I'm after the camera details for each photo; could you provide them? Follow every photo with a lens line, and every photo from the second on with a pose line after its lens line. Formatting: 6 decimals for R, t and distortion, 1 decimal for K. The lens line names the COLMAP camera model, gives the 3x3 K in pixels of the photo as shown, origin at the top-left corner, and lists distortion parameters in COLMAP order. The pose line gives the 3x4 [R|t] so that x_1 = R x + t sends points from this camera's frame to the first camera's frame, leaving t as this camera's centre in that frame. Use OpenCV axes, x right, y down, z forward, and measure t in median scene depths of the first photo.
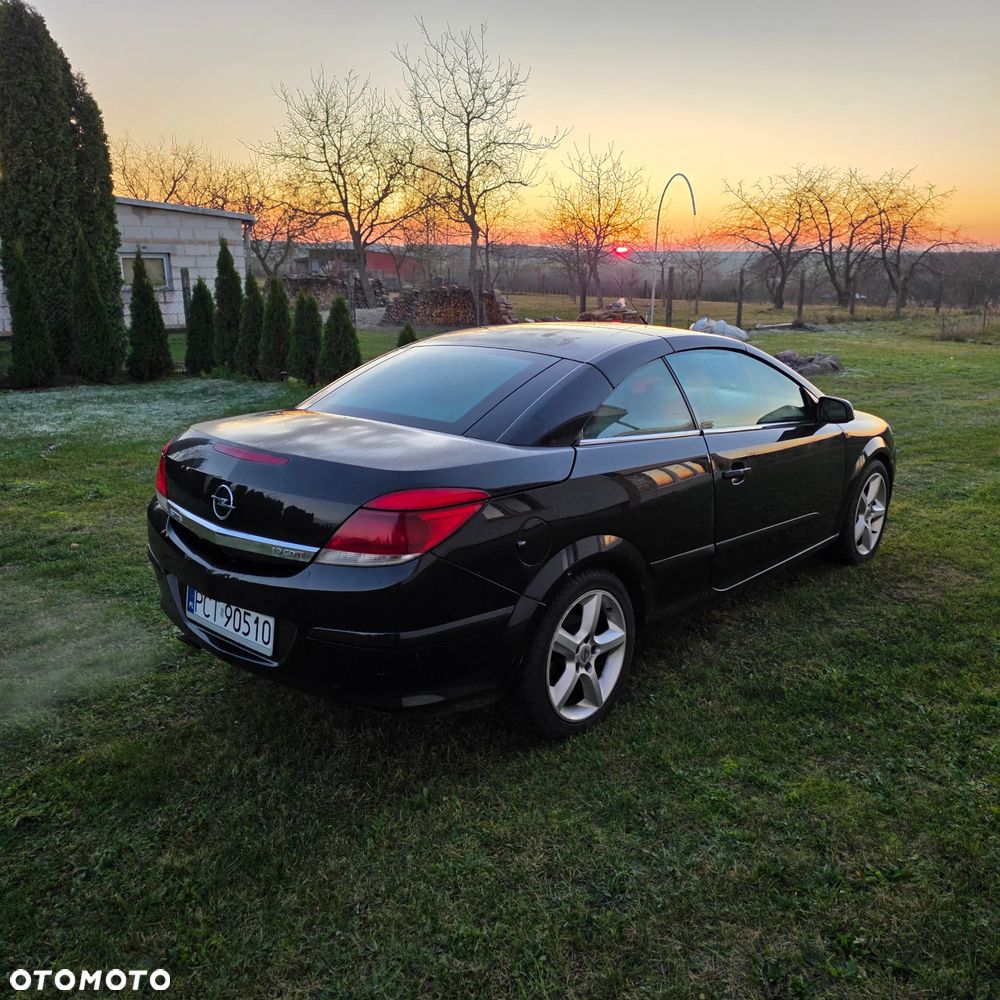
lens RADIAL K [[882.0, 0, 508.2], [0, 882.0, 510.9], [0, 0, 1]] dist [0.081357, -0.083856]
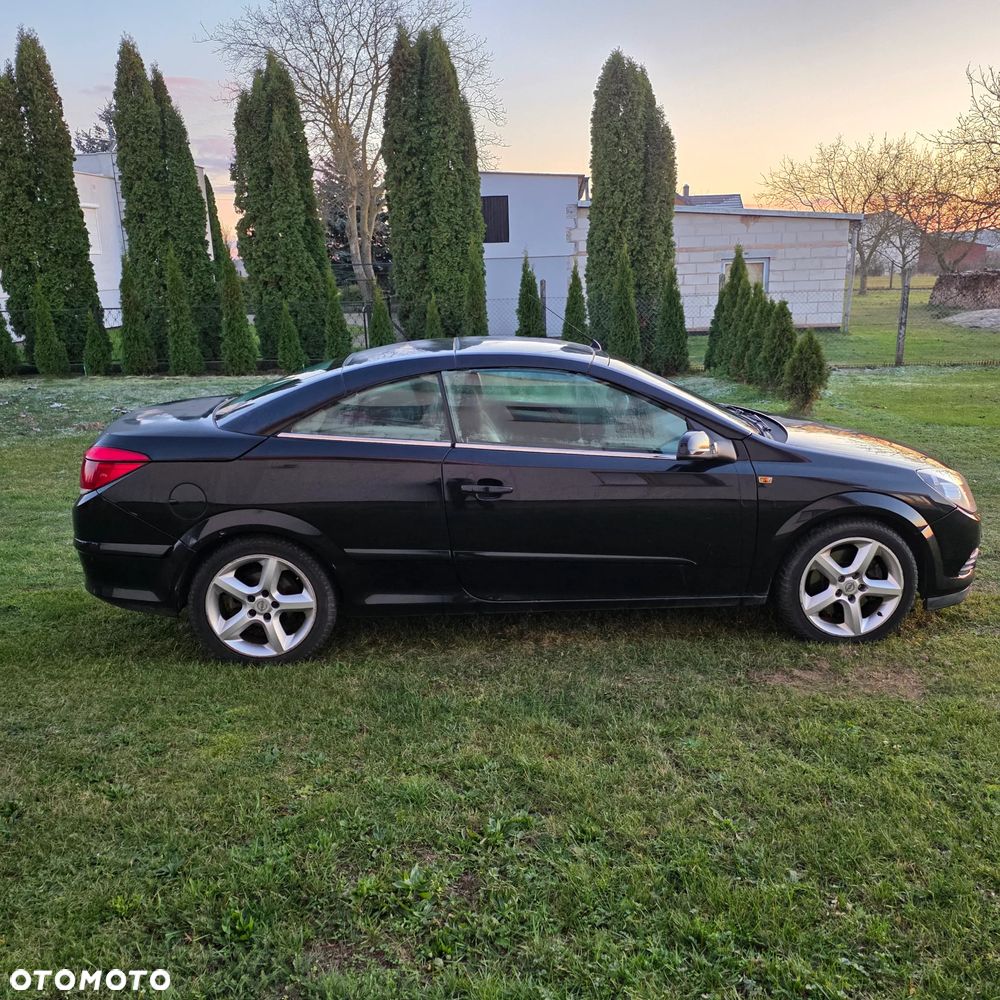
lens RADIAL K [[883.1, 0, 500.0], [0, 883.1, 500.0], [0, 0, 1]] dist [0.071964, -0.066197]
pose [[0.703111, 0.158164, -0.693267, 0.259021], [-0.164253, 0.984708, 0.058069, -0.024450], [0.691849, 0.073042, 0.718338, 0.073250]]
